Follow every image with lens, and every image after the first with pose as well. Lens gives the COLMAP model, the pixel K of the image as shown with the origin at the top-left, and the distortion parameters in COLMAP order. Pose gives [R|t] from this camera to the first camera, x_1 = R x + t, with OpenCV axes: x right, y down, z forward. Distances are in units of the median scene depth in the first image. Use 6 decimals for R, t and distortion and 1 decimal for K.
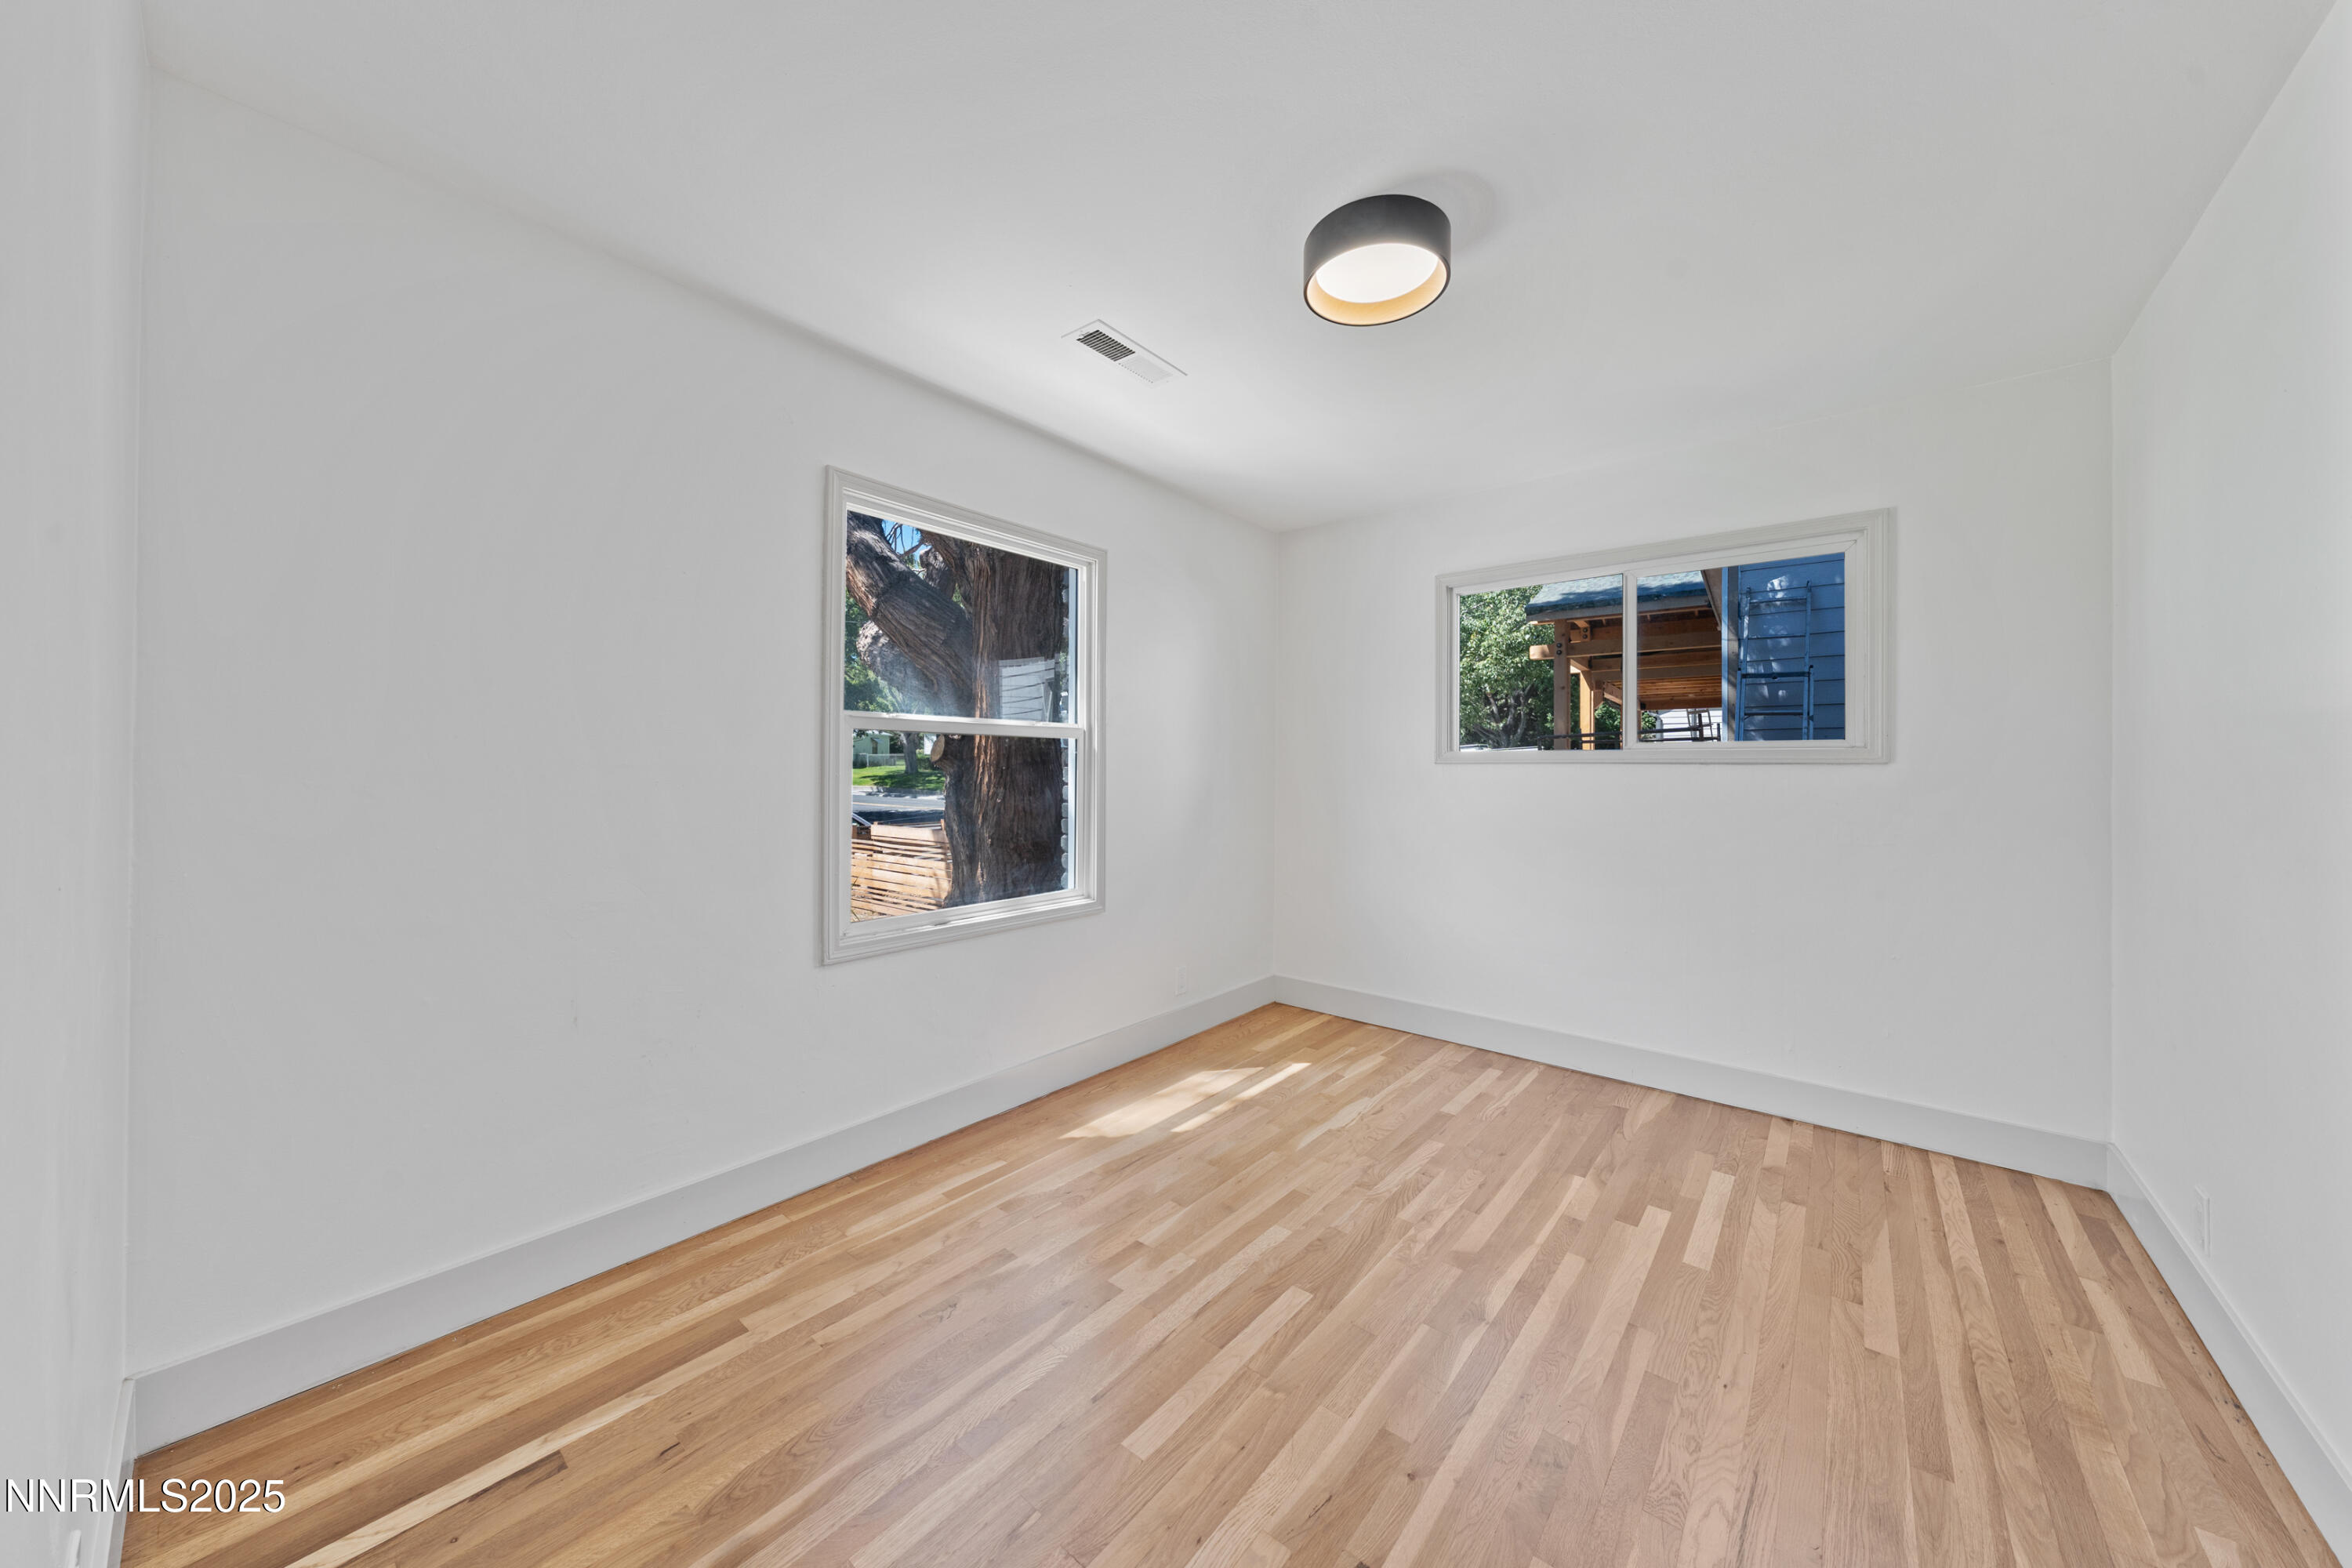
lens RADIAL K [[800.7, 0, 1177.3], [0, 800.7, 767.6], [0, 0, 1]] dist [-0.000804, -0.000379]
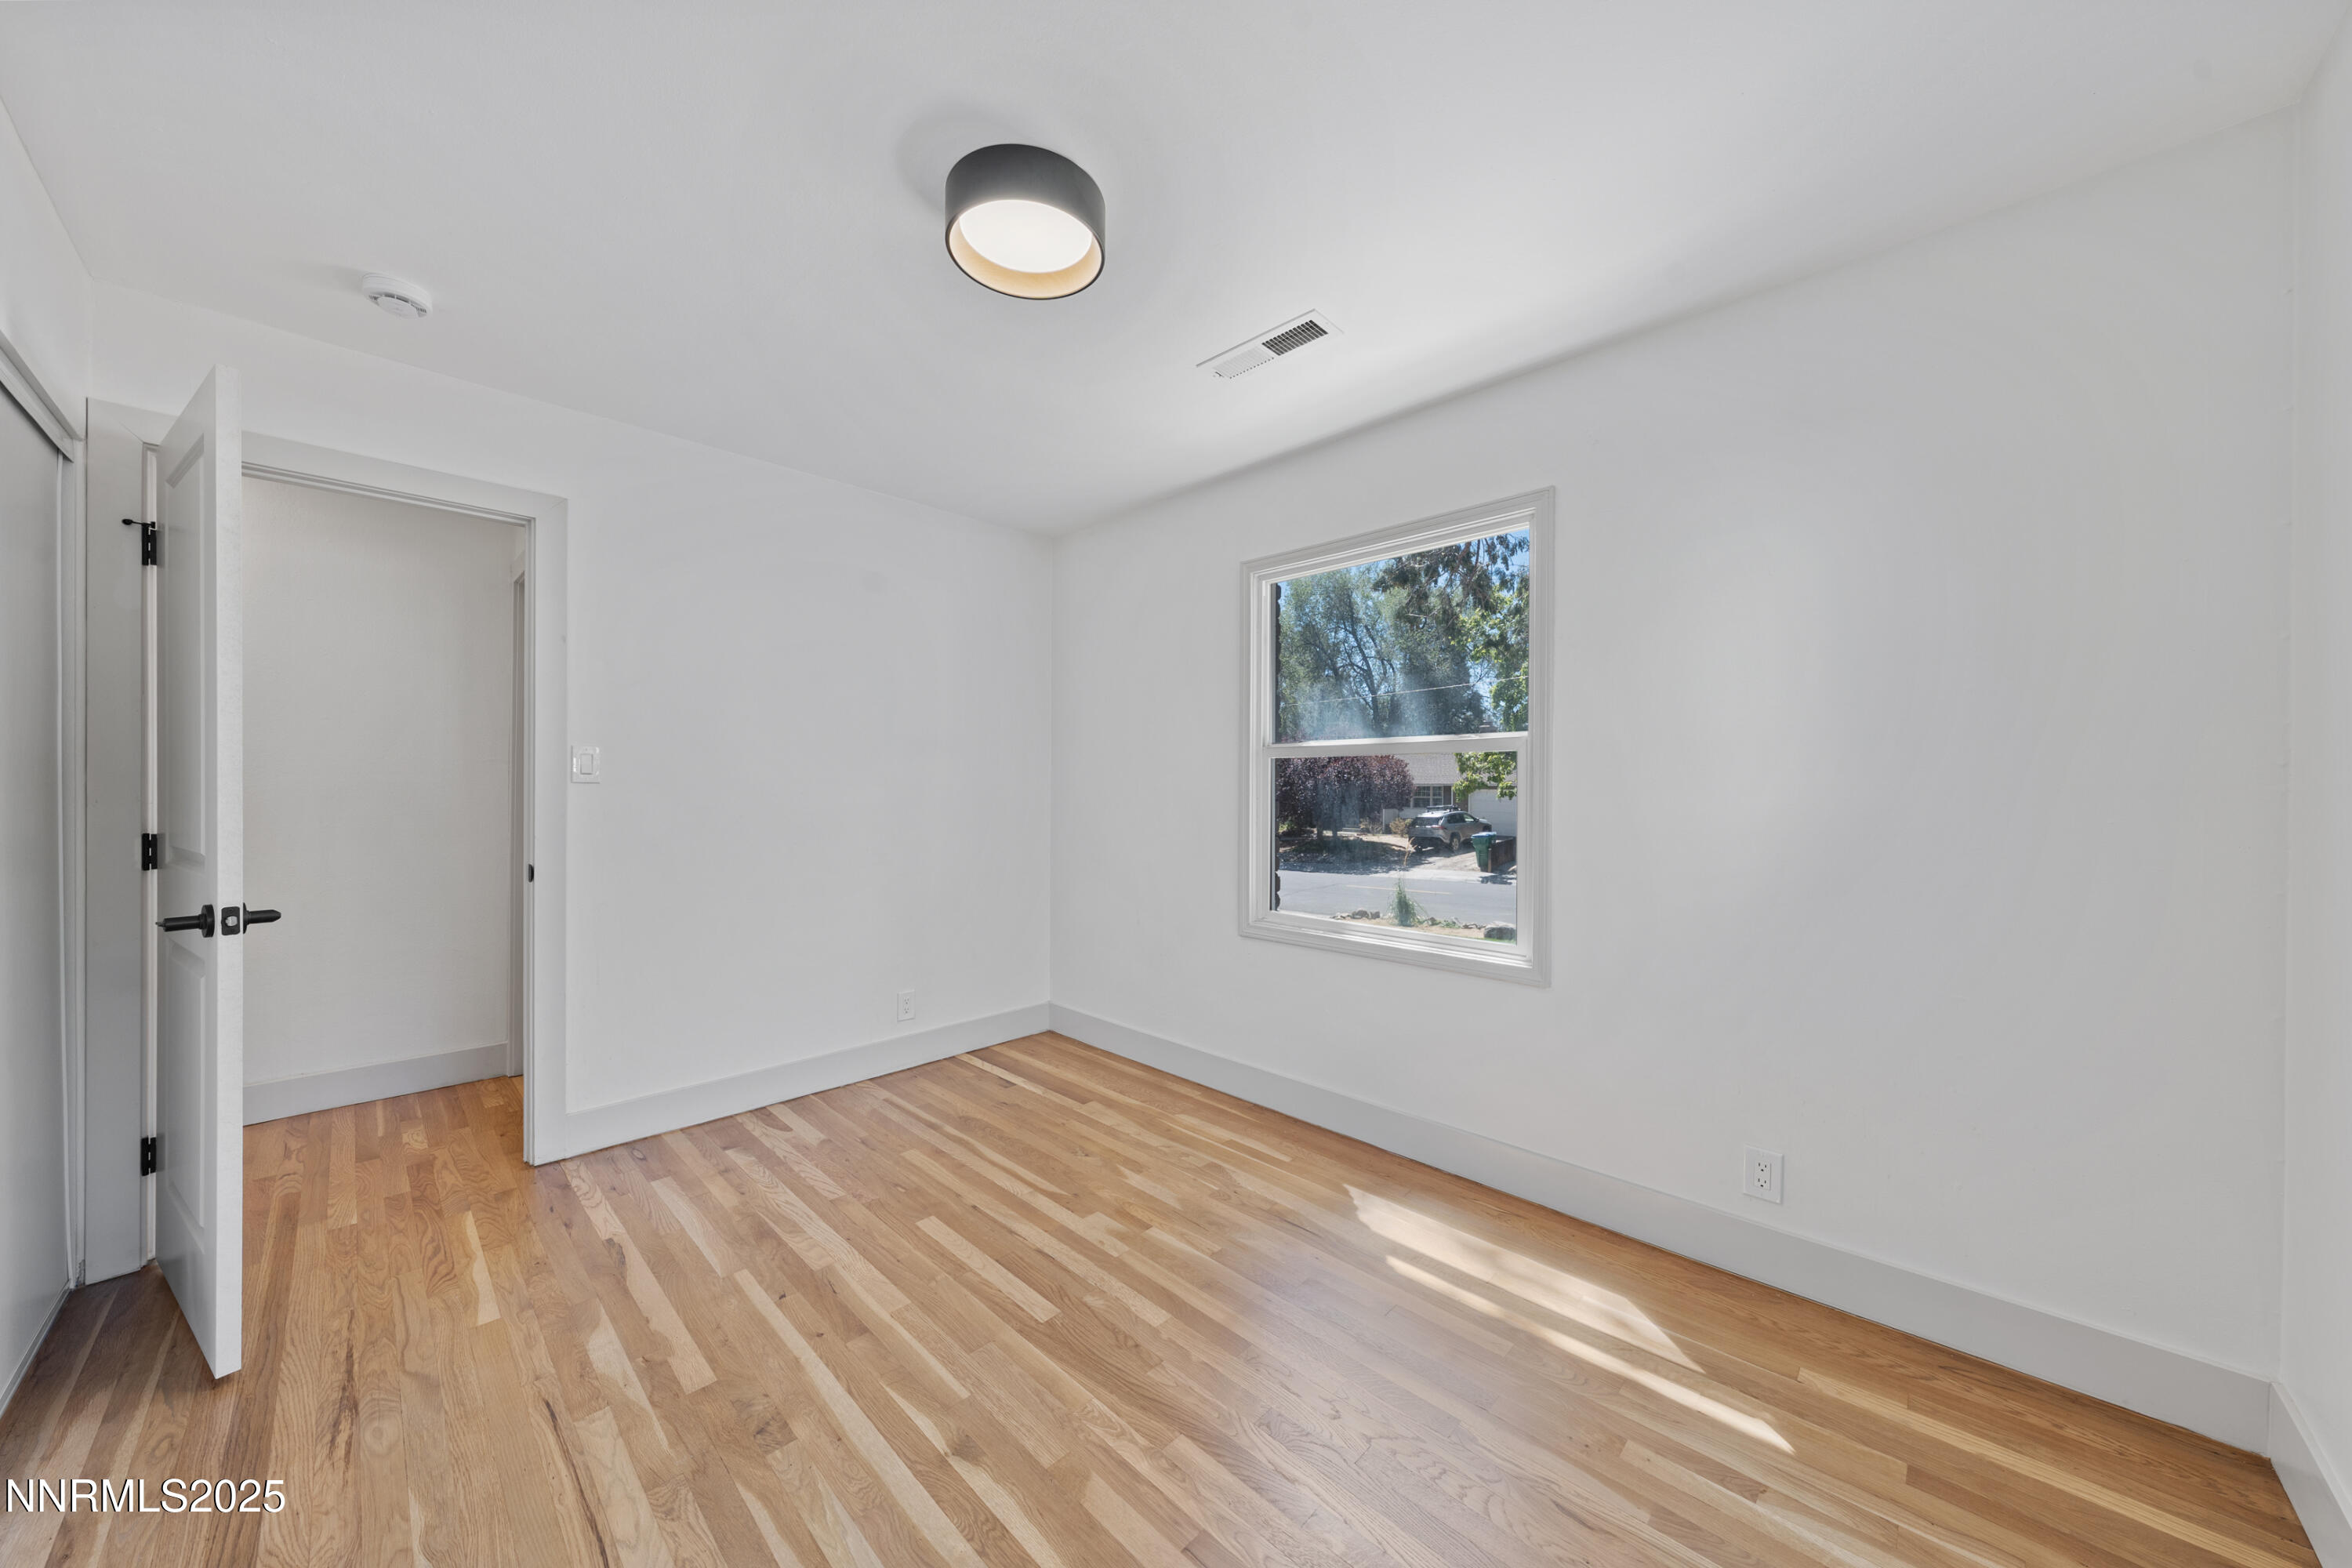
lens RADIAL K [[800.7, 0, 1164.4], [0, 800.7, 791.0], [0, 0, 1]] dist [-0.000804, -0.000379]
pose [[-0.078208, -0.000428, -0.996937, 1.055248], [-0.006436, 0.999979, 0.000075, 0.006714], [0.996916, 0.006422, -0.078209, 1.135249]]
